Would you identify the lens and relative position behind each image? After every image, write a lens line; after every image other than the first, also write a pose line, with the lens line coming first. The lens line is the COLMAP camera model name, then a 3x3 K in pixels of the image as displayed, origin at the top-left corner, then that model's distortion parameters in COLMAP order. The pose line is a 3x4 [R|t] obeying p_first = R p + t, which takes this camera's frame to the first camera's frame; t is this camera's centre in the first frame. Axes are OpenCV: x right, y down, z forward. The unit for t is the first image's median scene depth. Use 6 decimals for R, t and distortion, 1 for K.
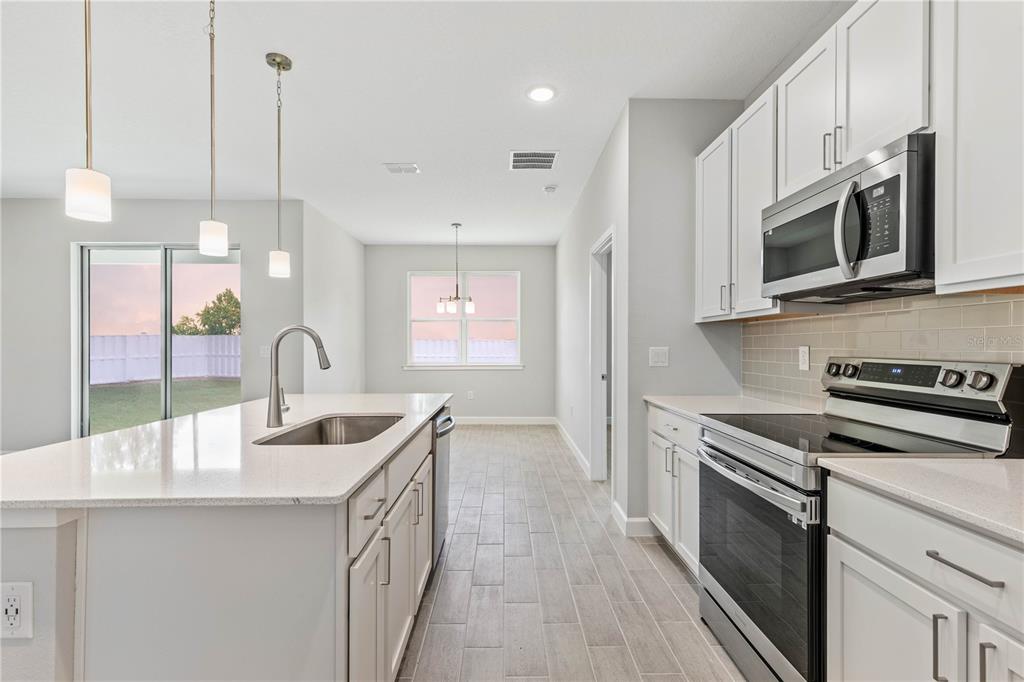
lens RADIAL K [[462.3, 0, 515.2], [0, 462.3, 345.8], [0, 0, 1]] dist [-0.003250, -0.000745]
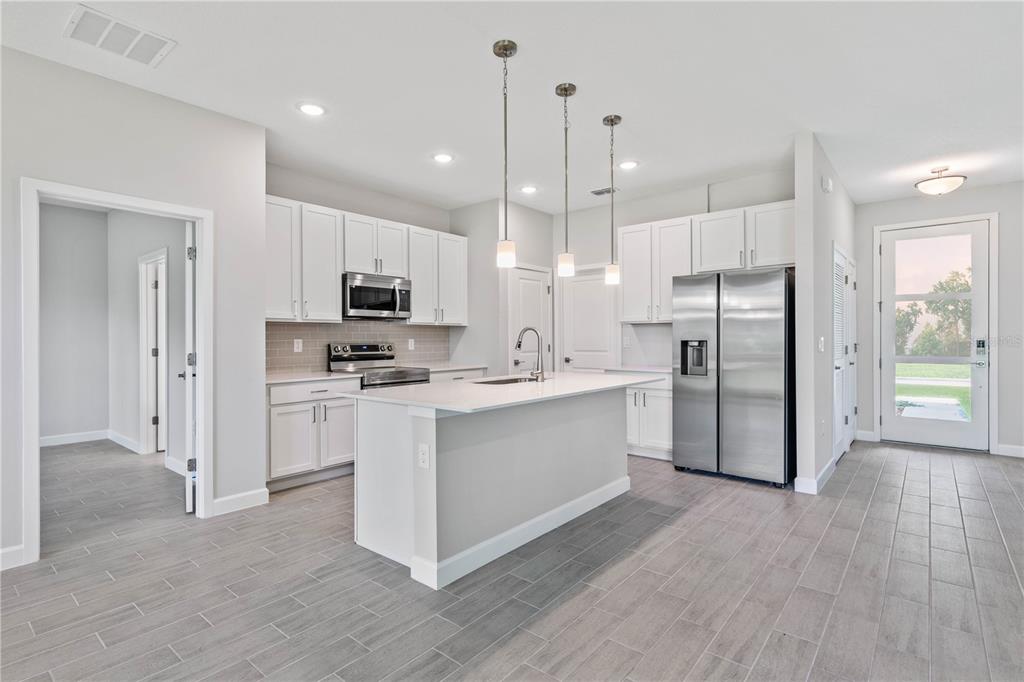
lens RADIAL K [[503.0, 0, 508.1], [0, 503.0, 336.4], [0, 0, 1]] dist [0.002757, 0.000056]
pose [[-0.751425, -0.000052, 0.659819, -1.834957], [0.001239, 0.999998, 0.001490, -0.015214], [-0.659818, 0.001937, -0.751423, 2.701829]]
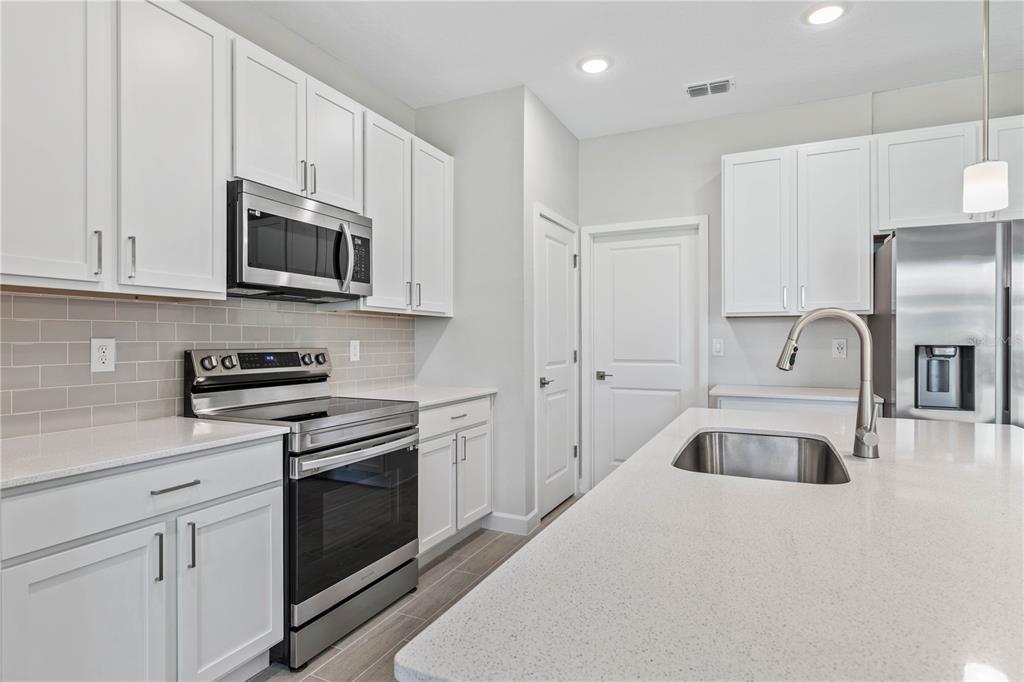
lens RADIAL K [[547.7, 0, 512.0], [0, 547.7, 341.0], [0, 0, 1]] dist [-0.002471, -0.000380]
pose [[-0.894504, -0.006680, 0.447010, -0.439638], [-0.004839, 0.999974, 0.005260, -0.003630], [-0.447034, 0.002542, -0.894513, 2.037264]]
